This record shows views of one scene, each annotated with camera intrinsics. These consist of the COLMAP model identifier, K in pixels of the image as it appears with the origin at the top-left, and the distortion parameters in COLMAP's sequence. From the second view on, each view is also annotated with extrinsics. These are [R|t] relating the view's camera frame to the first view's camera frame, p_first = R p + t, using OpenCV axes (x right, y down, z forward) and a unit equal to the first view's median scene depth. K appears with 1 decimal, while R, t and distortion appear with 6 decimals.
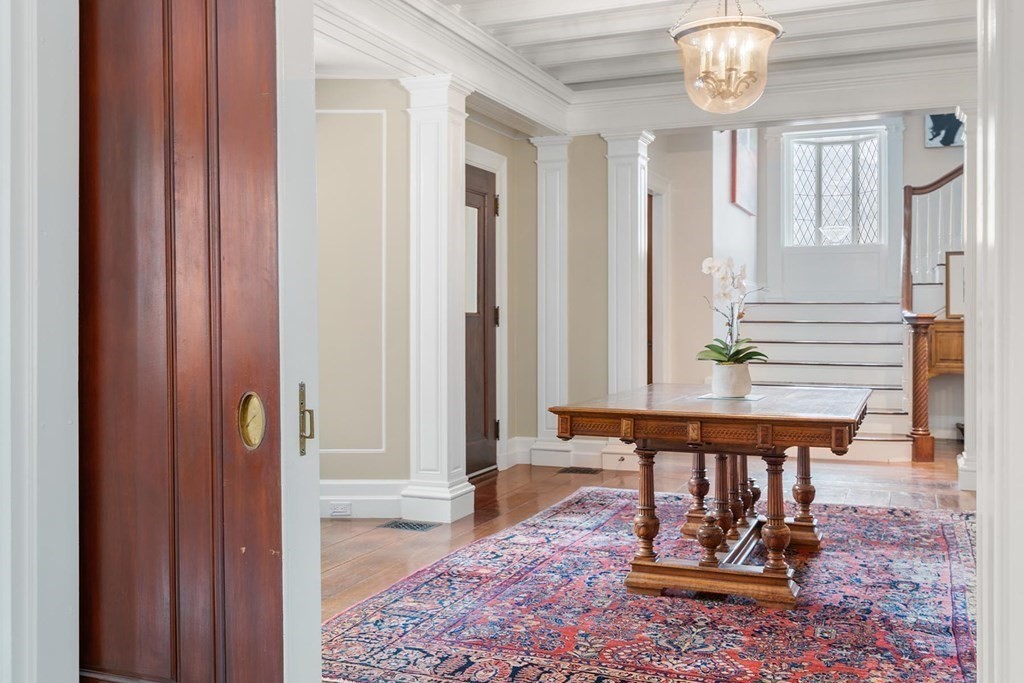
lens RADIAL K [[989.2, 0, 511.3], [0, 989.2, 333.1], [0, 0, 1]] dist [-0.007710, 0.000000]
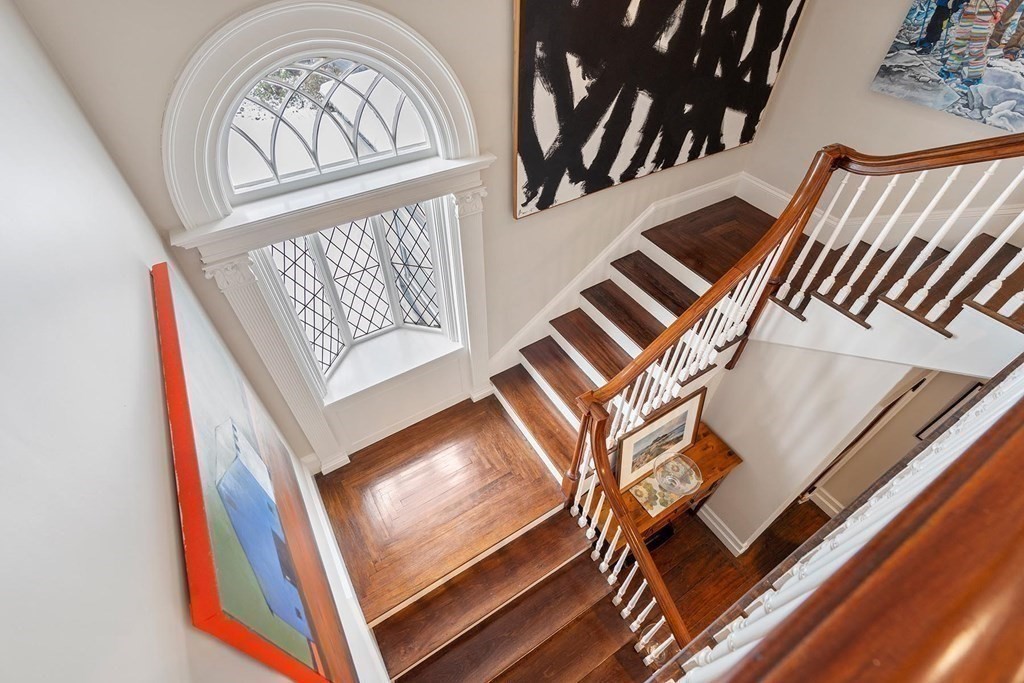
lens RADIAL K [[465.6, 0, 510.5], [0, 465.6, 341.7], [0, 0, 1]] dist [-0.001100, 0.000994]
pose [[0.593372, -0.576832, 0.561404, 0.394274], [0.003802, 0.699459, 0.714663, -0.605826], [-0.804920, -0.421926, 0.417232, 1.545173]]
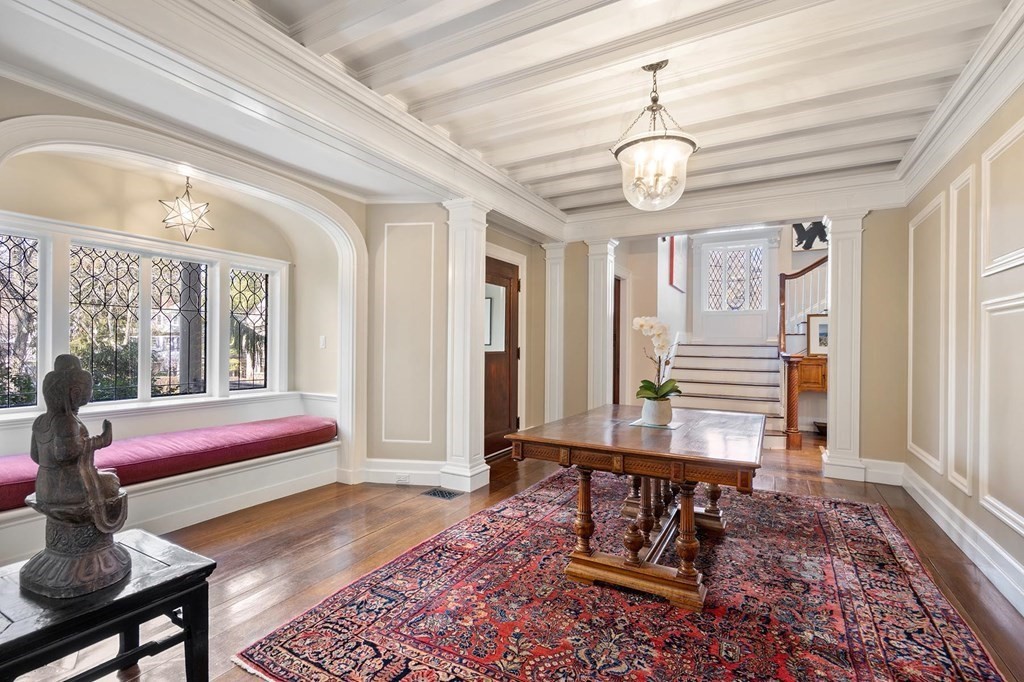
lens RADIAL K [[473.0, 0, 512.2], [0, 473.0, 348.7], [0, 0, 1]] dist [-0.009093, 0.000249]
pose [[0.992864, 0.010918, -0.118751, 0.091399], [-0.011978, 0.999895, -0.008214, -0.024411], [0.118649, 0.009577, 0.992890, 0.302563]]
